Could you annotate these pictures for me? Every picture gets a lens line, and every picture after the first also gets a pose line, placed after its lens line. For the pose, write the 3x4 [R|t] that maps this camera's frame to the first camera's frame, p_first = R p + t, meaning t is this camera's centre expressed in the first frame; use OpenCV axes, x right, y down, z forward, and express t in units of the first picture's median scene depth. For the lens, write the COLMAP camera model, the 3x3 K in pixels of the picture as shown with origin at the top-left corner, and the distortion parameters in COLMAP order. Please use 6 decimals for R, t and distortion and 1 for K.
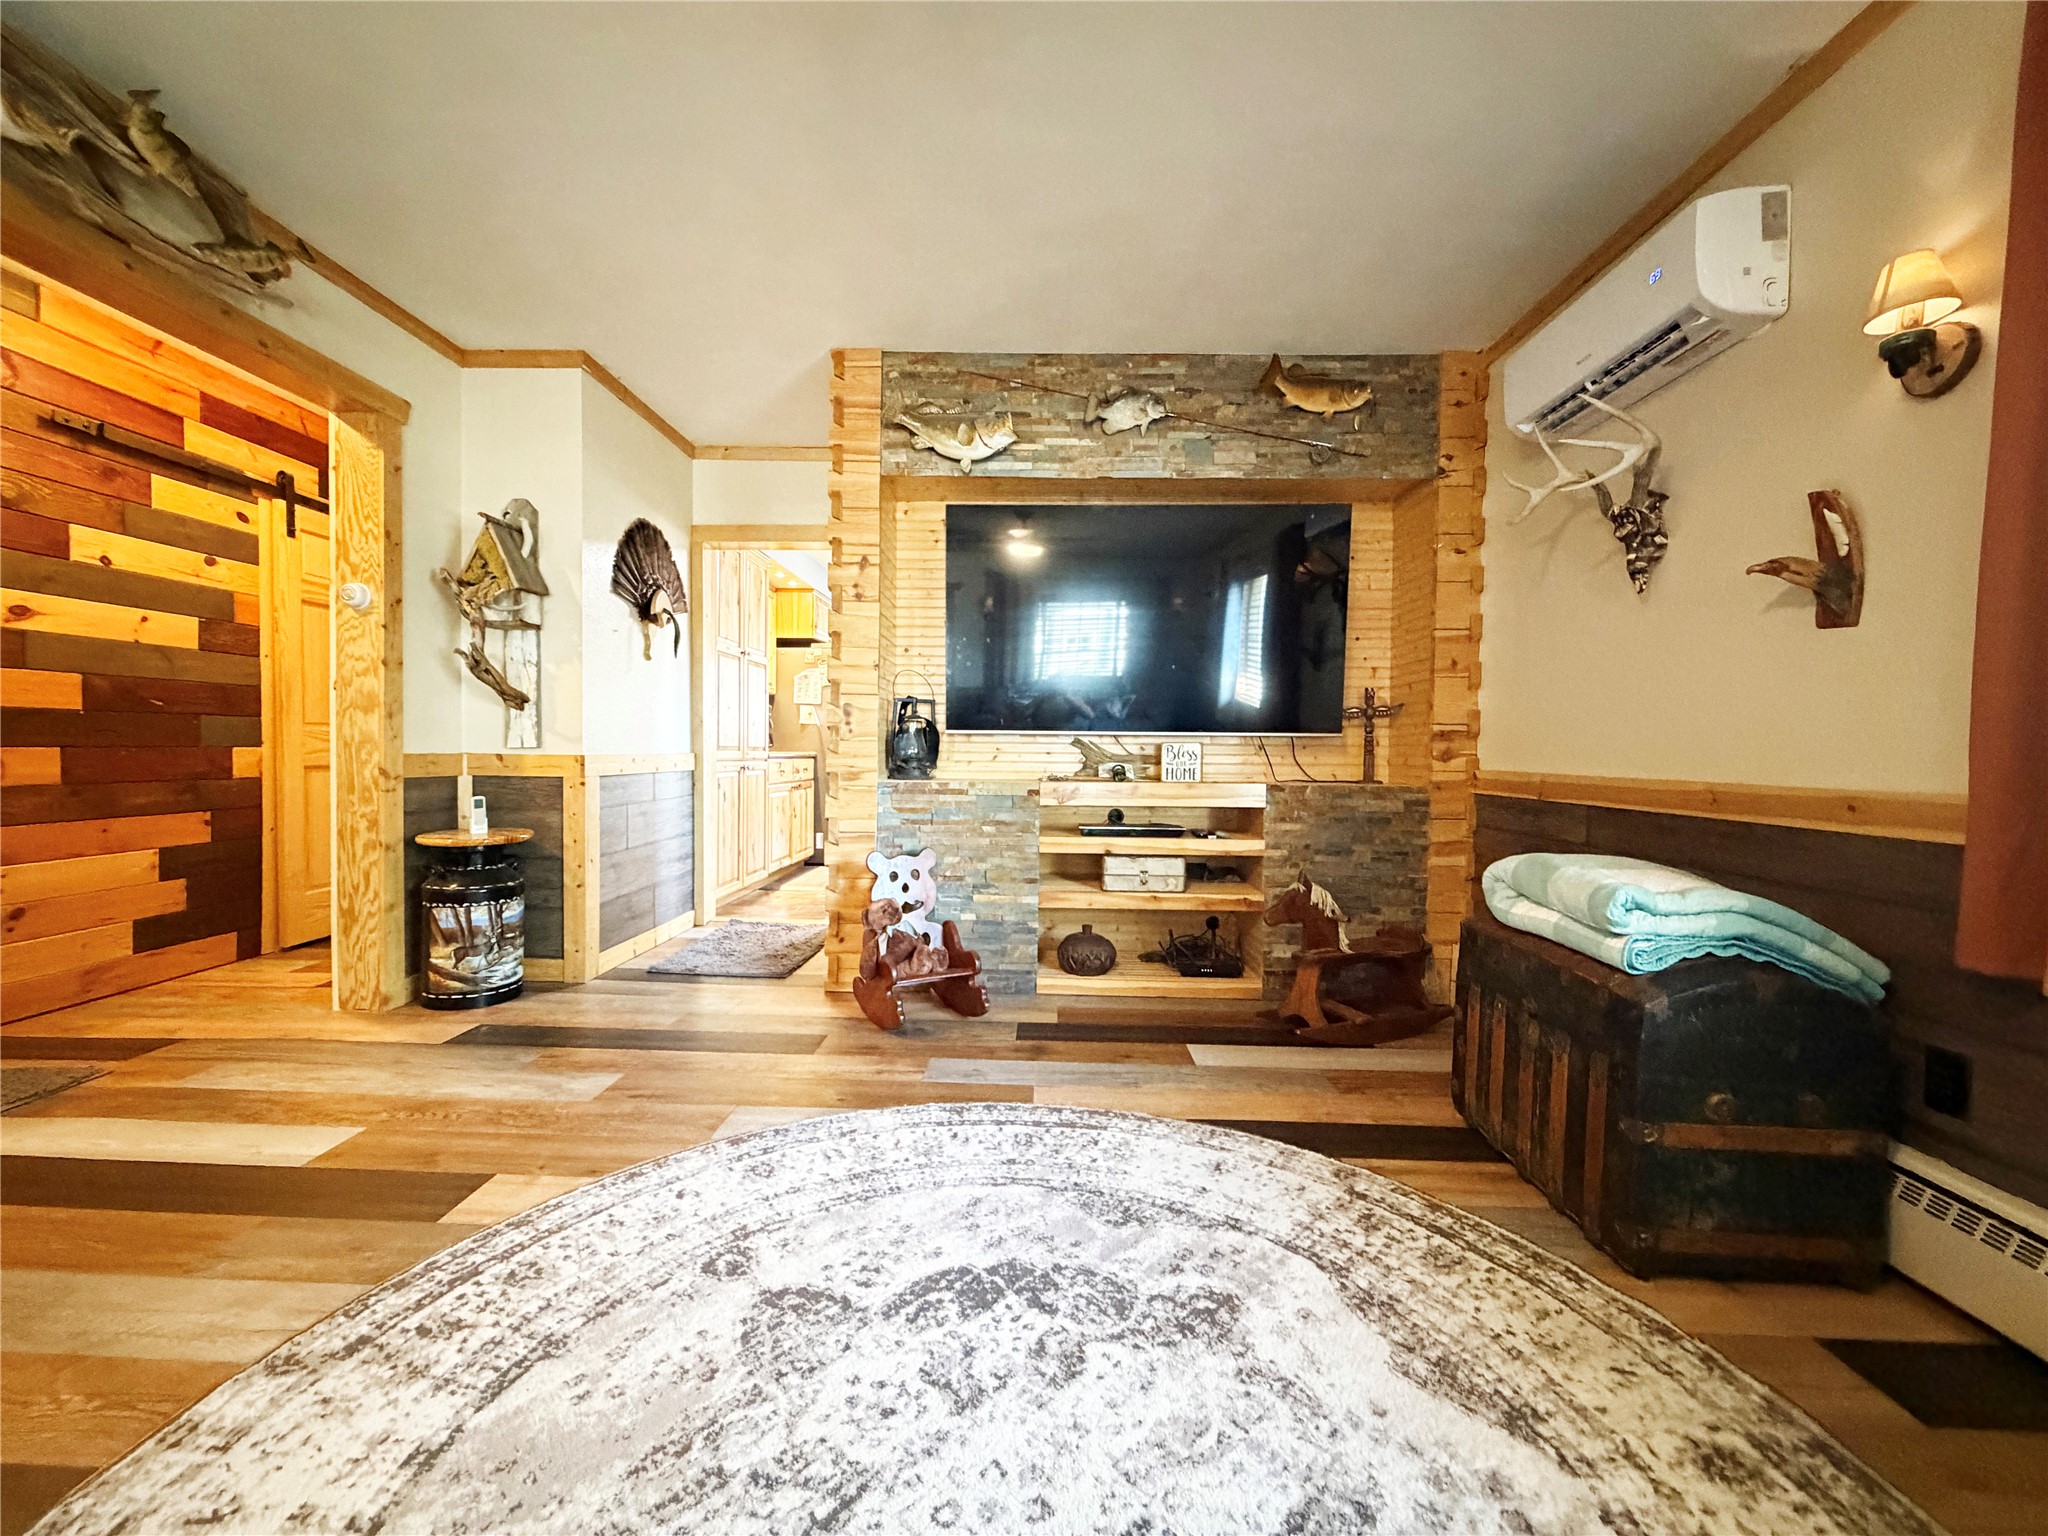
lens RADIAL K [[815.4, 0, 1020.6], [0, 815.4, 770.7], [0, 0, 1]] dist [-0.000422, -0.000006]
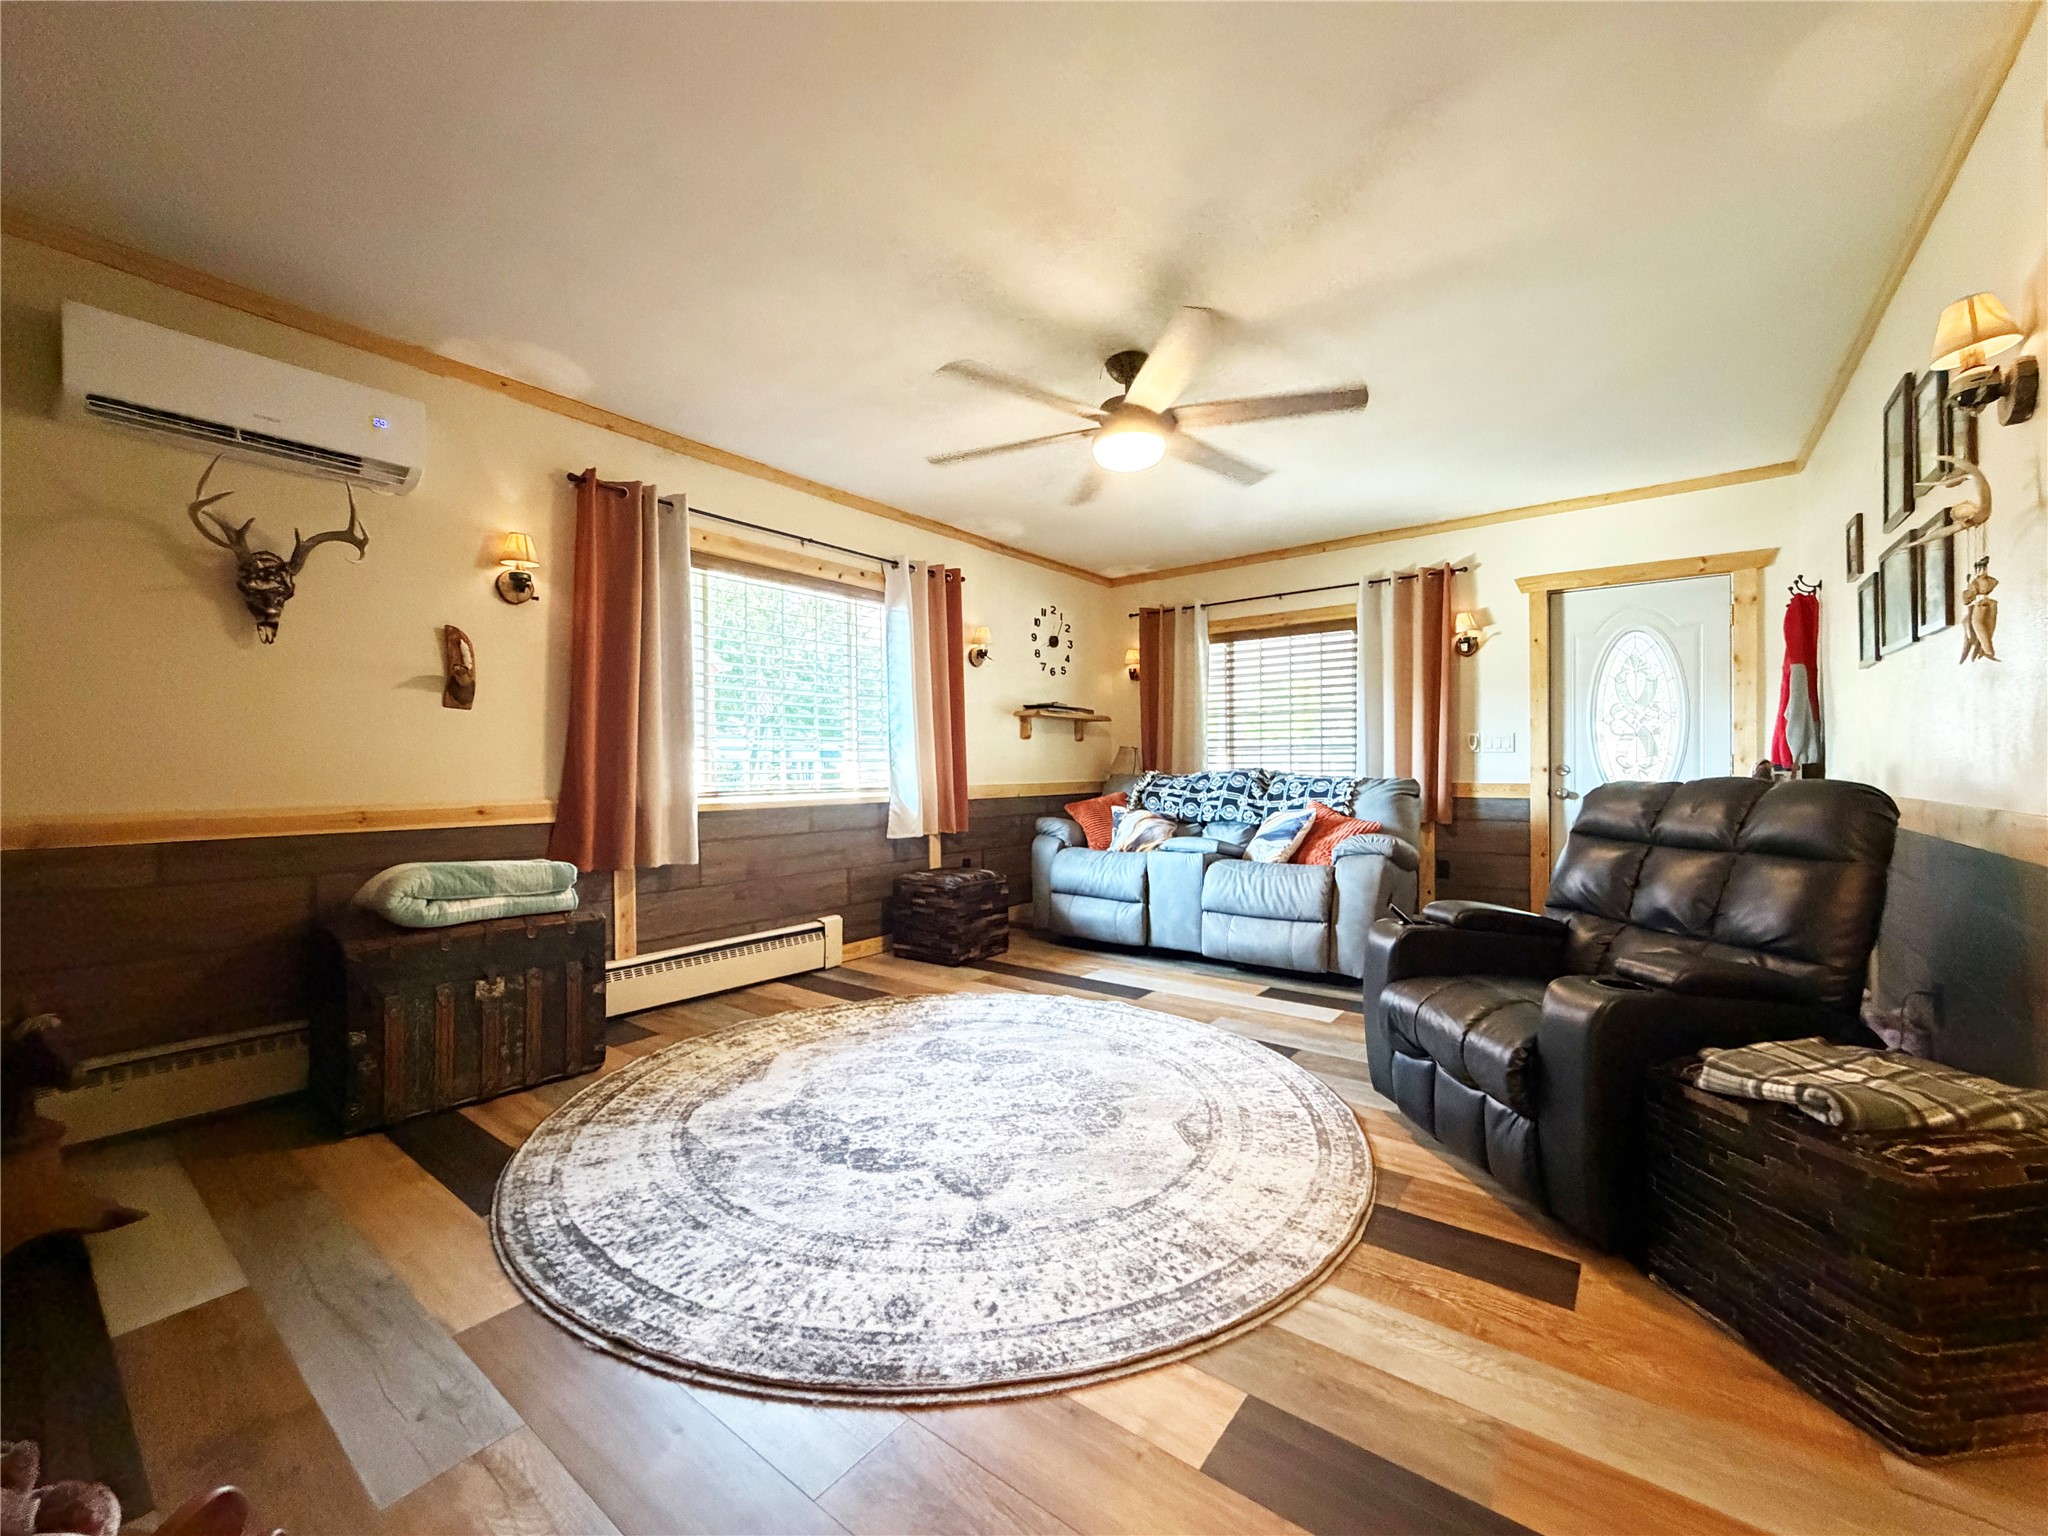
lens RADIAL K [[815.4, 0, 1020.6], [0, 815.4, 770.7], [0, 0, 1]] dist [-0.000422, -0.000006]
pose [[-0.809807, -0.010454, 0.586604, -0.881088], [0.011545, 0.999364, 0.033748, -0.081823], [-0.586583, 0.034101, -0.809171, 1.550063]]
